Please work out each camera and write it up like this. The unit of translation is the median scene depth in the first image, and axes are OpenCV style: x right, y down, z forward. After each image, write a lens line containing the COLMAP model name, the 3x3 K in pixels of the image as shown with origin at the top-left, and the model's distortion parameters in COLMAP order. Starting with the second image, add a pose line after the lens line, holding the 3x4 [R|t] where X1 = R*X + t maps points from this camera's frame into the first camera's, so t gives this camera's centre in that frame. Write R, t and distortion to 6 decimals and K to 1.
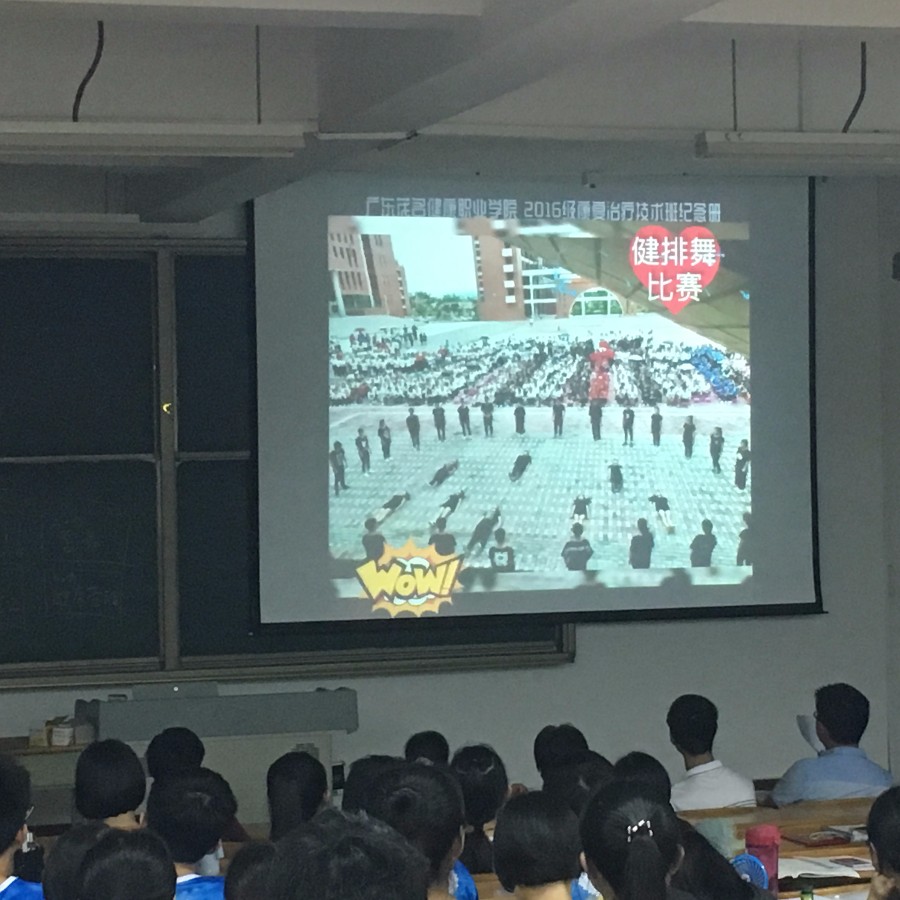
lens RADIAL K [[2656.4, 0, 450.2], [0, 2656.4, 449.1], [0, 0, 1]] dist [-0.022893, 0.000000]
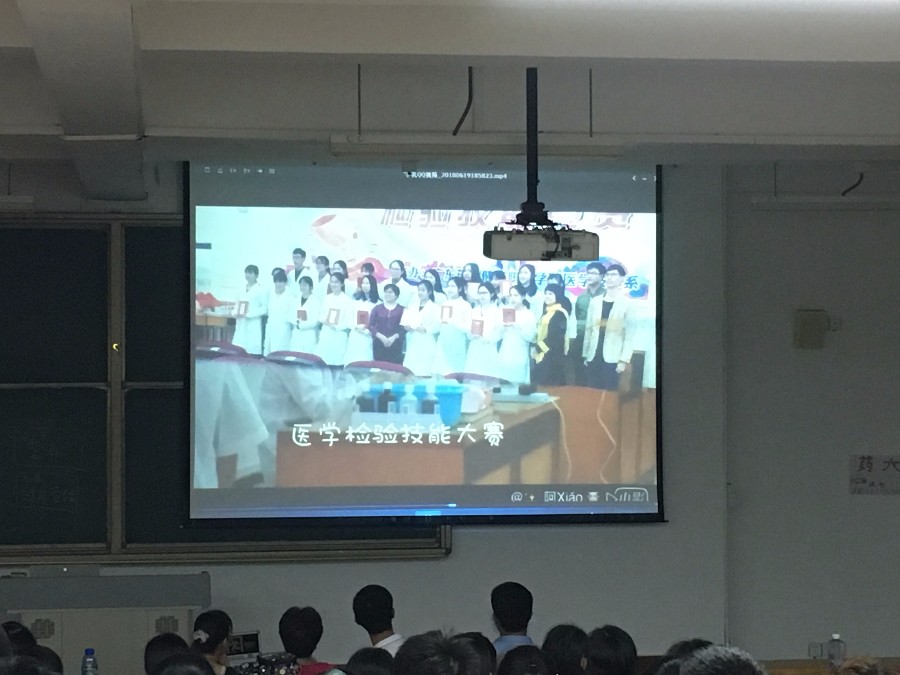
lens RADIAL K [[2151.3, 0, 451.3], [0, 2151.3, 338.9], [0, 0, 1]] dist [0.046373, 0.000000]
pose [[0.986813, 0.012855, -0.161354, 0.217805], [-0.015274, 0.999789, -0.013762, -0.007568], [0.161143, 0.016045, 0.986801, 0.010378]]
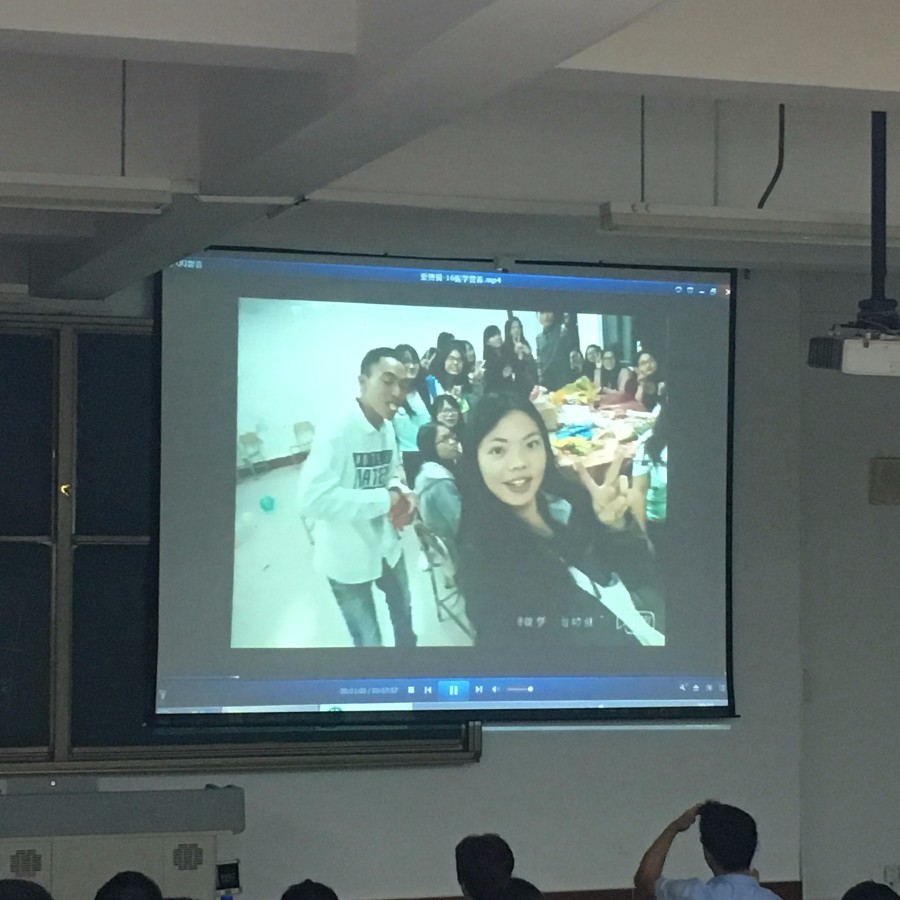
lens RADIAL K [[2453.8, 0, 448.8], [0, 2453.8, 447.5], [0, 0, 1]] dist [0.028457, 0.000000]
pose [[0.999560, 0.026221, 0.013869, 0.020710], [-0.025652, 0.998882, -0.039708, 0.001282], [-0.014895, 0.039335, 0.999115, 0.101371]]
